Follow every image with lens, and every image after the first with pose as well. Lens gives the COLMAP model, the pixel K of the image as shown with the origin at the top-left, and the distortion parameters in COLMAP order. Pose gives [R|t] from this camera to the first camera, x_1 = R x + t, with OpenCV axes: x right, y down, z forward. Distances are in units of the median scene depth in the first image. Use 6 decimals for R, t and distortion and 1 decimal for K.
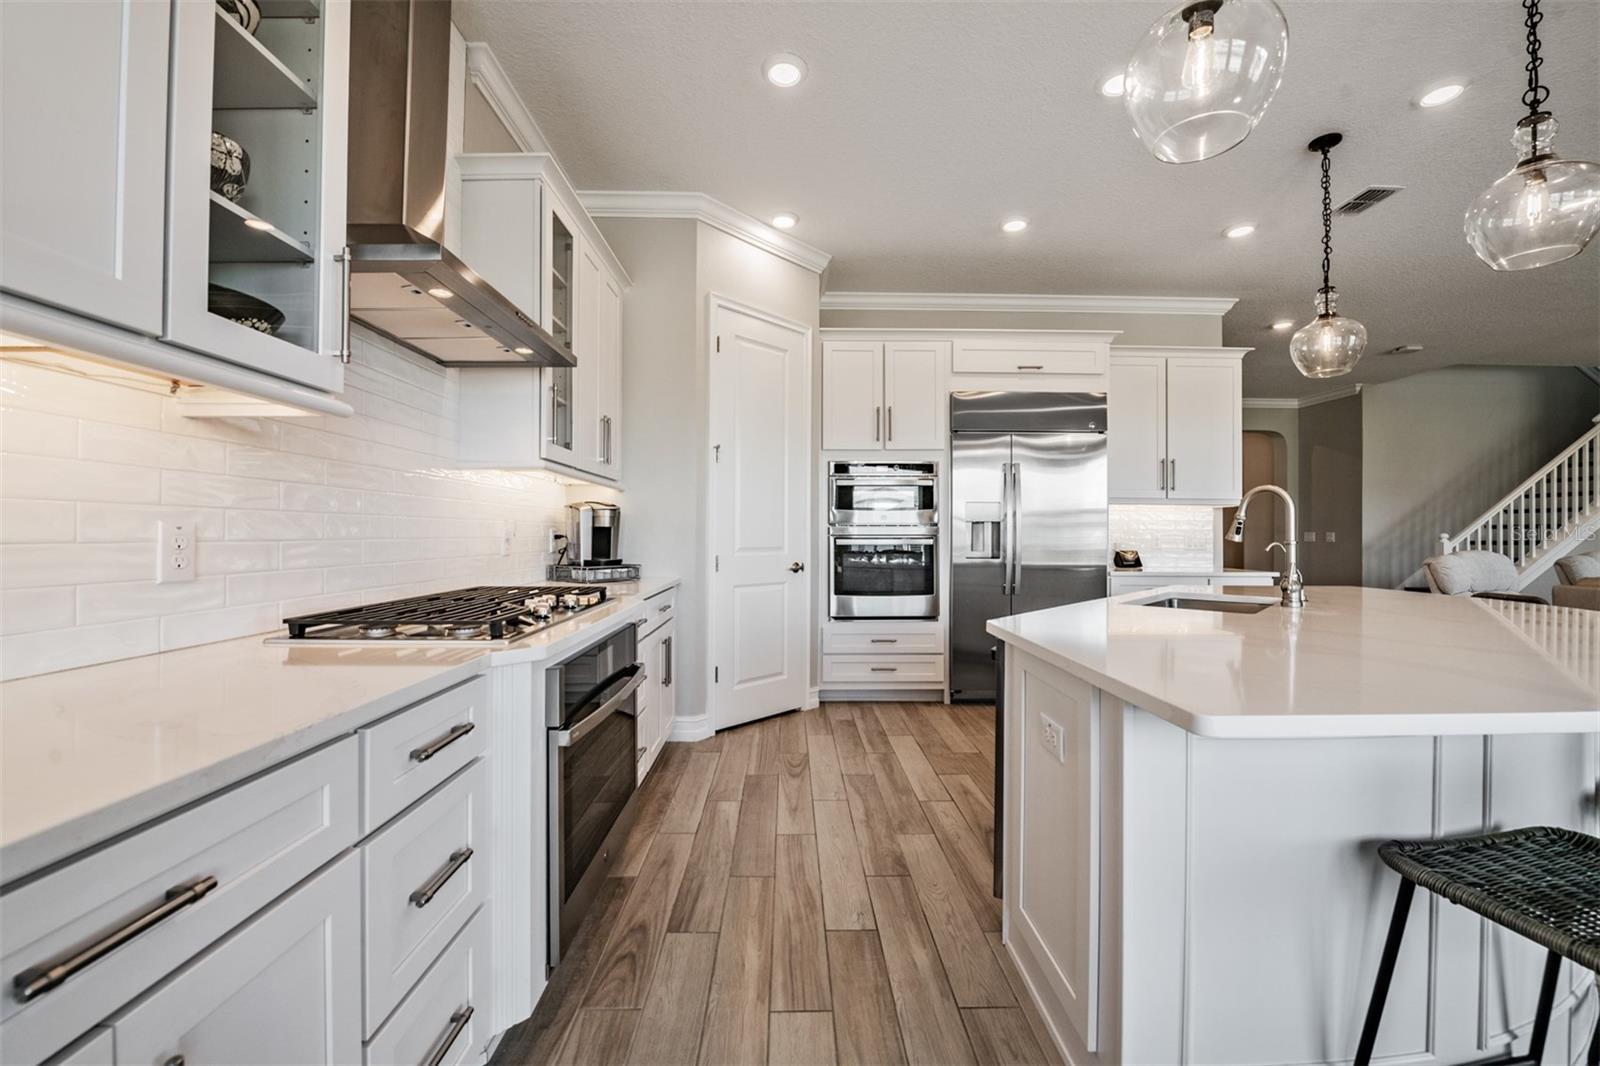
lens RADIAL K [[629.9, 0, 799.3], [0, 629.9, 528.2], [0, 0, 1]] dist [-0.008956, -0.002869]
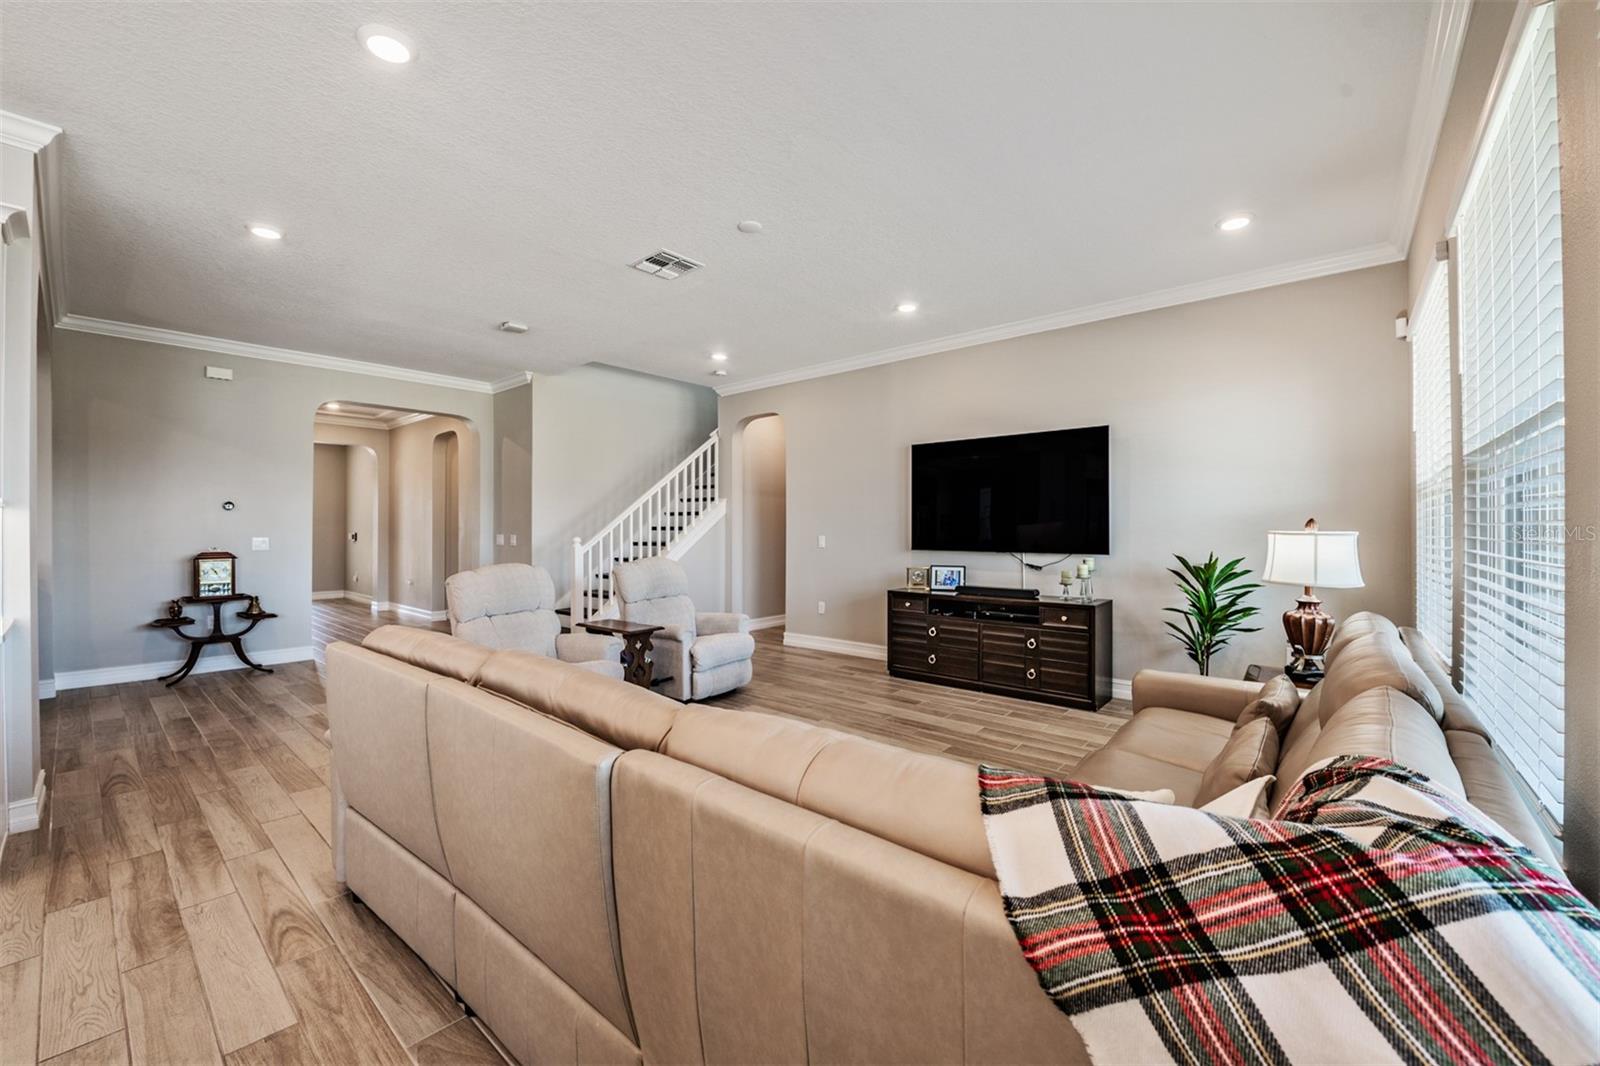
lens RADIAL K [[632.4, 0, 801.7], [0, 632.4, 528.8], [0, 0, 1]] dist [-0.015639, -0.000226]
pose [[0.659809, -0.006605, 0.751404, 1.121459], [-0.002686, 0.999934, 0.011148, -0.033621], [-0.751428, -0.009374, 0.659748, 0.229762]]
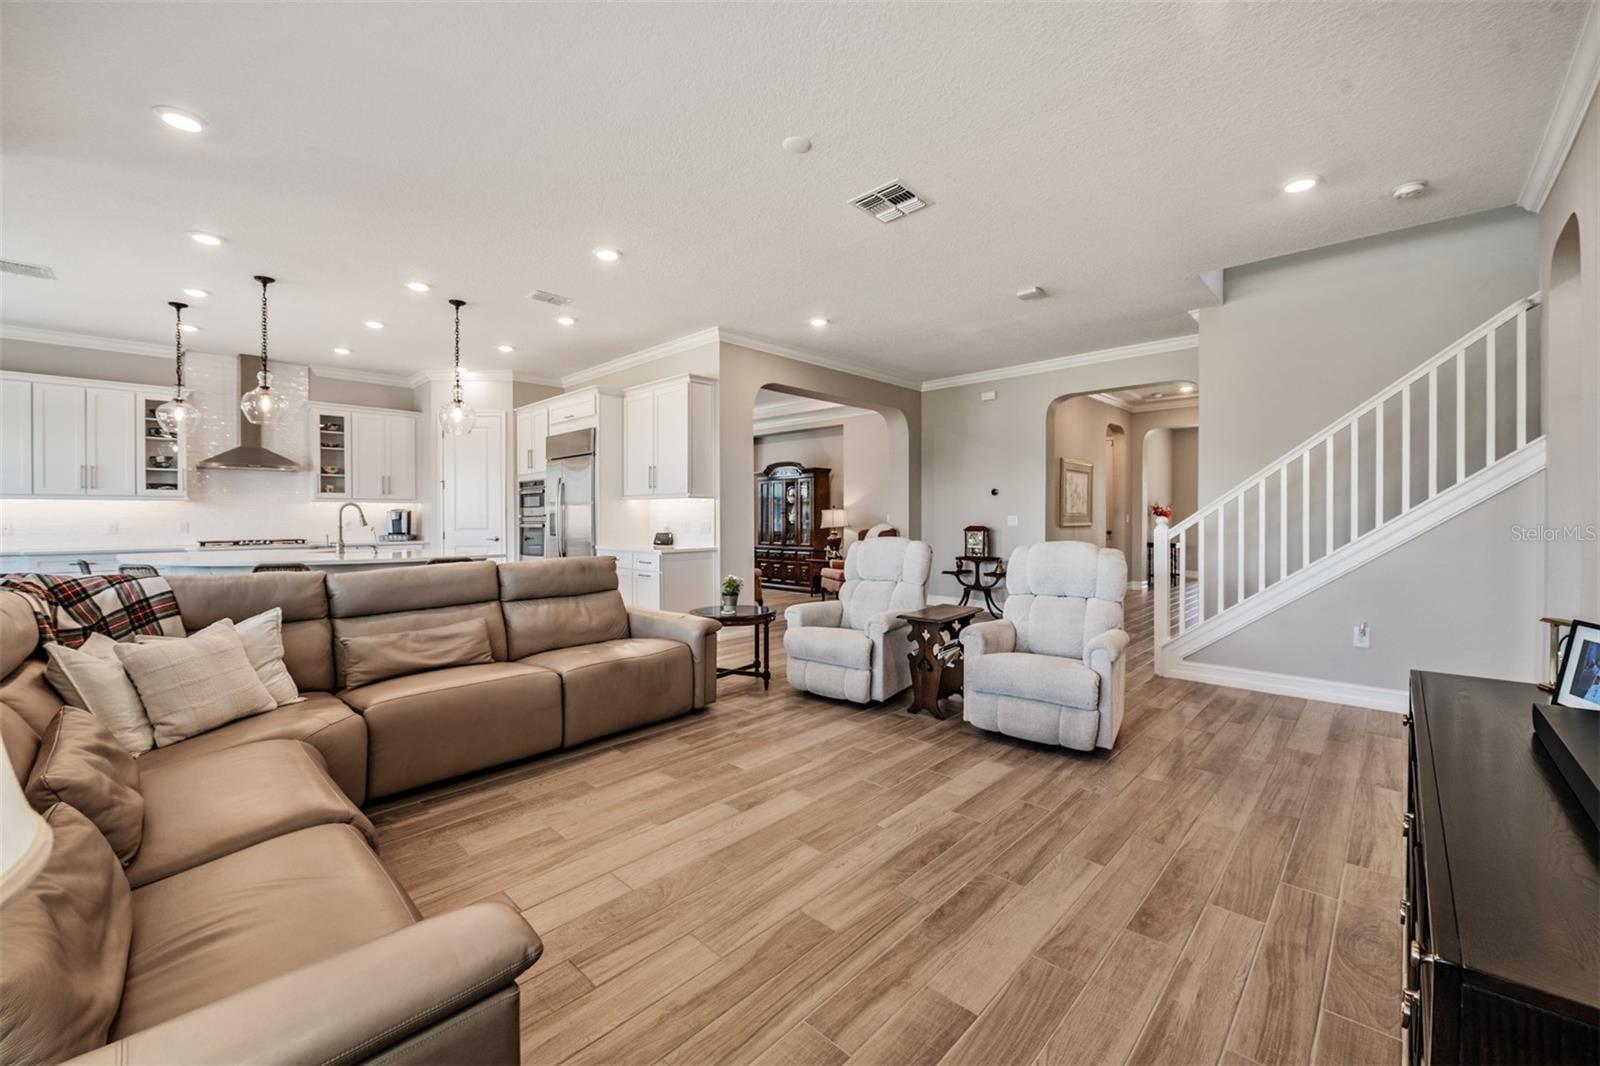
lens RADIAL K [[634.7, 0, 800.8], [0, 634.7, 514.8], [0, 0, 1]] dist [-0.008053, -0.003142]
pose [[0.710267, -0.008236, -0.703884, 2.606621], [0.014191, 0.999896, 0.002620, -0.003377], [0.703790, -0.011849, 0.710310, 0.360278]]
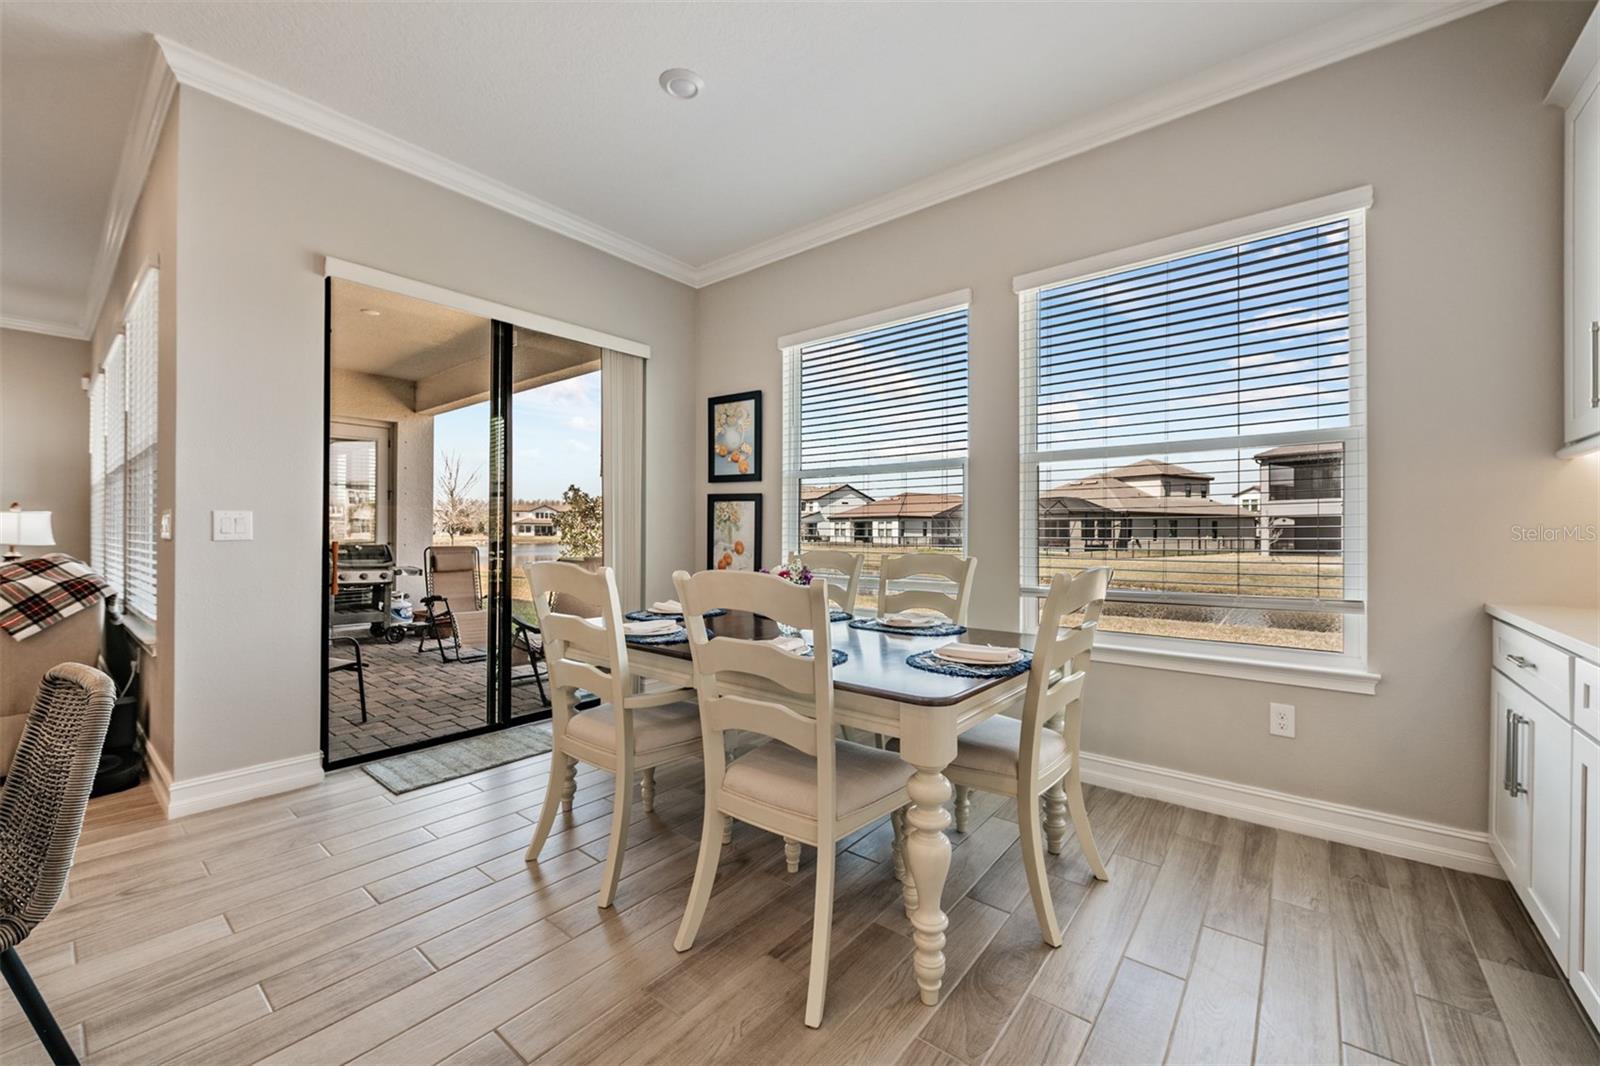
lens RADIAL K [[634.7, 0, 801.0], [0, 634.7, 530.8], [0, 0, 1]] dist [-0.009327, -0.000188]
pose [[-0.770740, -0.008111, 0.637098, -0.082416], [-0.014965, 0.999874, -0.005375, 0.005476], [-0.636974, -0.013677, -0.770764, 0.229164]]
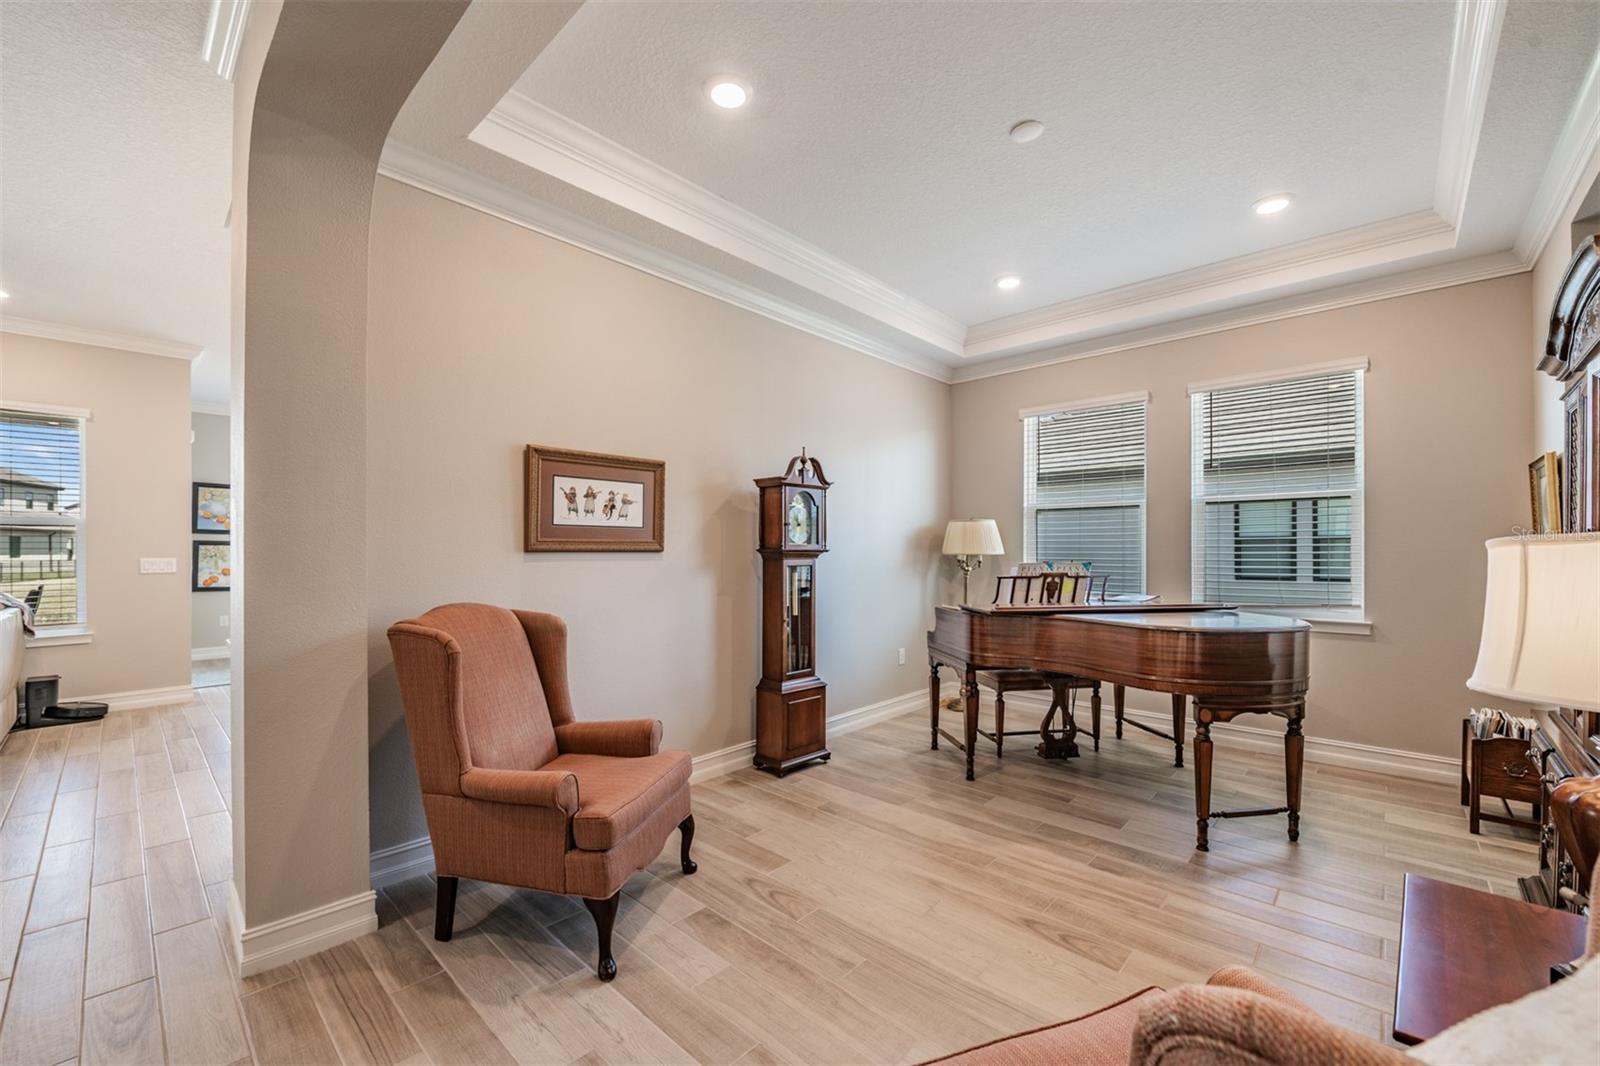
lens RADIAL K [[639.6, 0, 796.4], [0, 639.6, 550.6], [0, 0, 1]] dist [-0.012991, -0.000104]
pose [[-0.692854, -0.003868, -0.721068, 1.128207], [0.004456, 0.999944, -0.009645, -0.010804], [0.721064, -0.009896, -0.692797, 2.506030]]
